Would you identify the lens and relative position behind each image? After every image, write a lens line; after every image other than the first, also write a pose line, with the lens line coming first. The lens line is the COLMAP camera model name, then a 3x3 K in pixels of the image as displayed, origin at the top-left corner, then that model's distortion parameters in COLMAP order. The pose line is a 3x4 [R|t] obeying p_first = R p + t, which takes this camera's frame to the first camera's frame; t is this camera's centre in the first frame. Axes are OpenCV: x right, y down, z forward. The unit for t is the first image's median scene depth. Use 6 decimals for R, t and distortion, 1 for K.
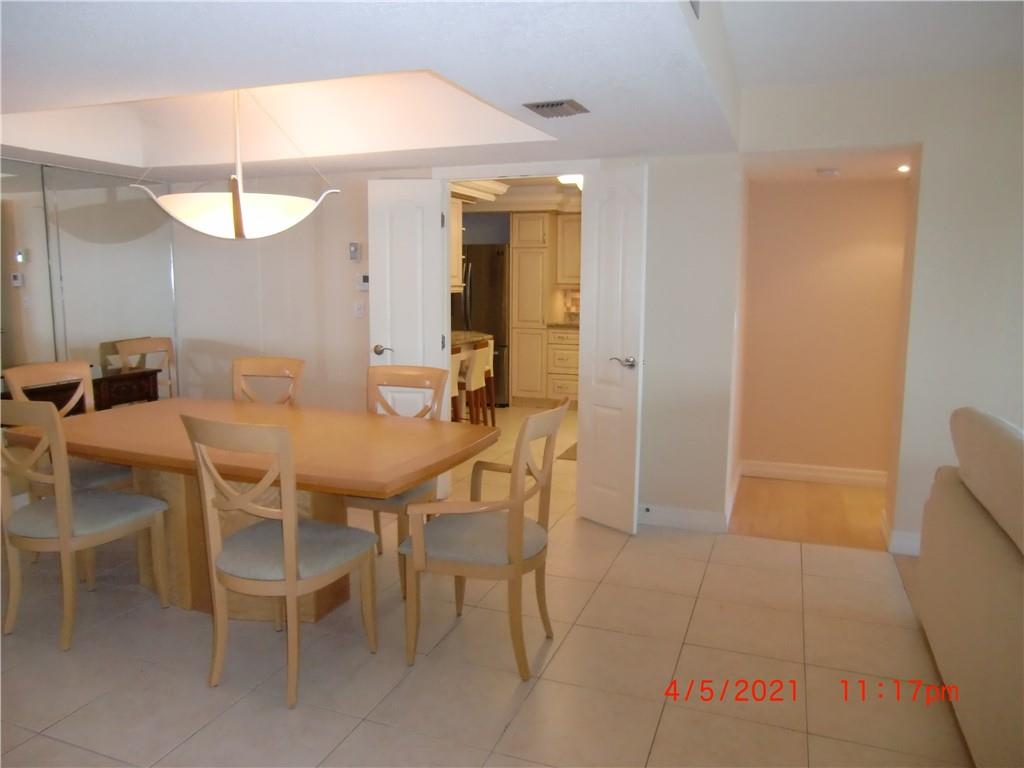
lens RADIAL K [[742.0, 0, 504.8], [0, 742.0, 386.7], [0, 0, 1]] dist [-0.085948, 0.097613]
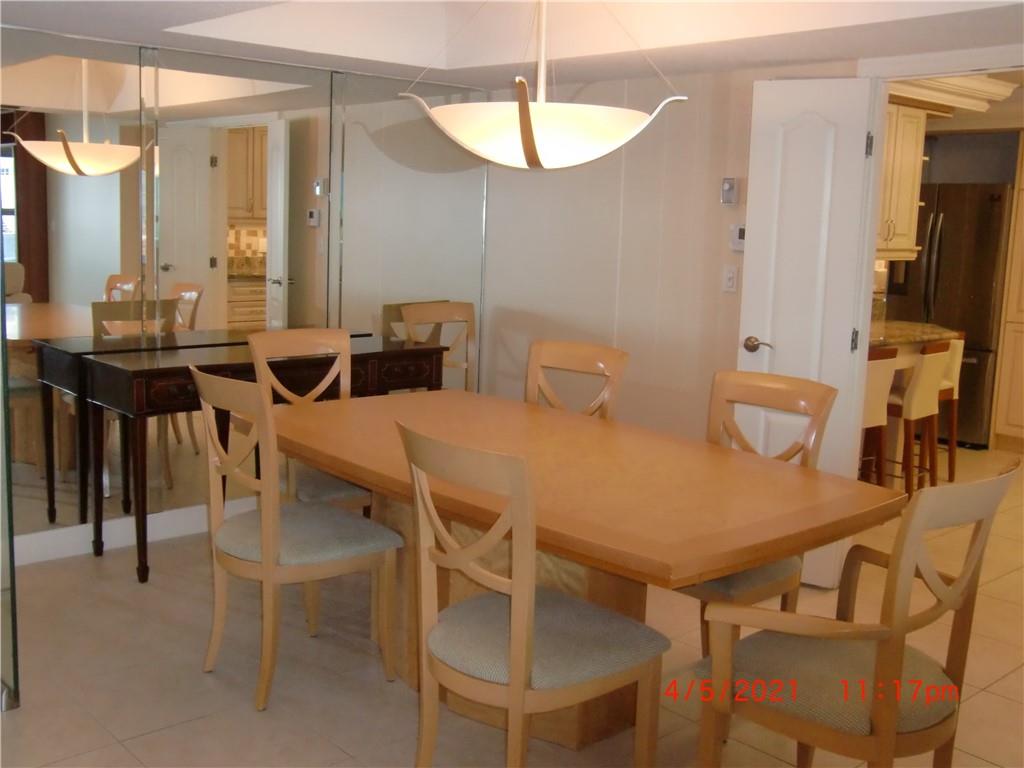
lens RADIAL K [[1079.9, 0, 513.2], [0, 1079.9, 382.2], [0, 0, 1]] dist [-0.015132, 0.000000]
pose [[0.899762, 0.091288, -0.426725, 0.048948], [-0.092864, 0.995531, 0.017164, -0.013558], [0.426385, 0.024184, 0.904218, 0.057493]]
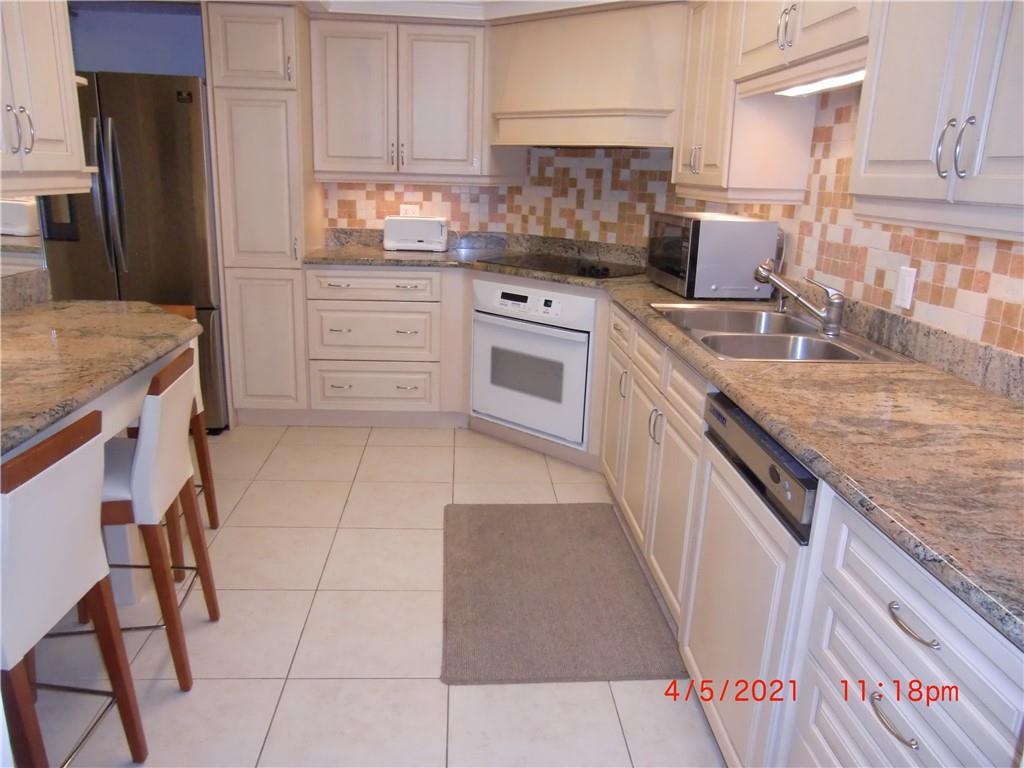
lens RADIAL K [[742.0, 0, 514.4], [0, 742.0, 369.4], [0, 0, 1]] dist [-0.085948, 0.097613]
pose [[0.902548, -0.085582, 0.421999, -0.043457], [0.033627, 0.991065, 0.129069, -0.120665], [-0.429275, -0.102301, 0.897362, 0.880958]]
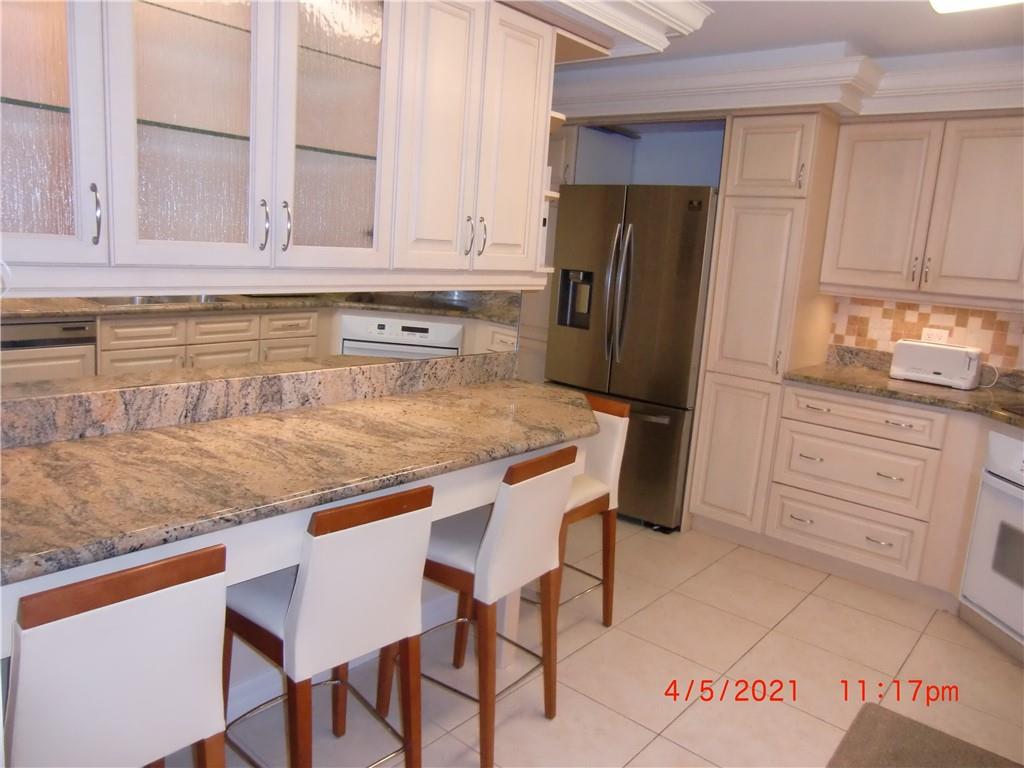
lens RADIAL K [[742.0, 0, 510.2], [0, 742.0, 374.4], [0, 0, 1]] dist [-0.085948, 0.097613]
pose [[0.944156, 0.119098, -0.307221, 0.064451], [-0.114191, 0.992878, 0.033970, -0.137399], [0.309079, 0.003008, 0.951032, 0.918349]]
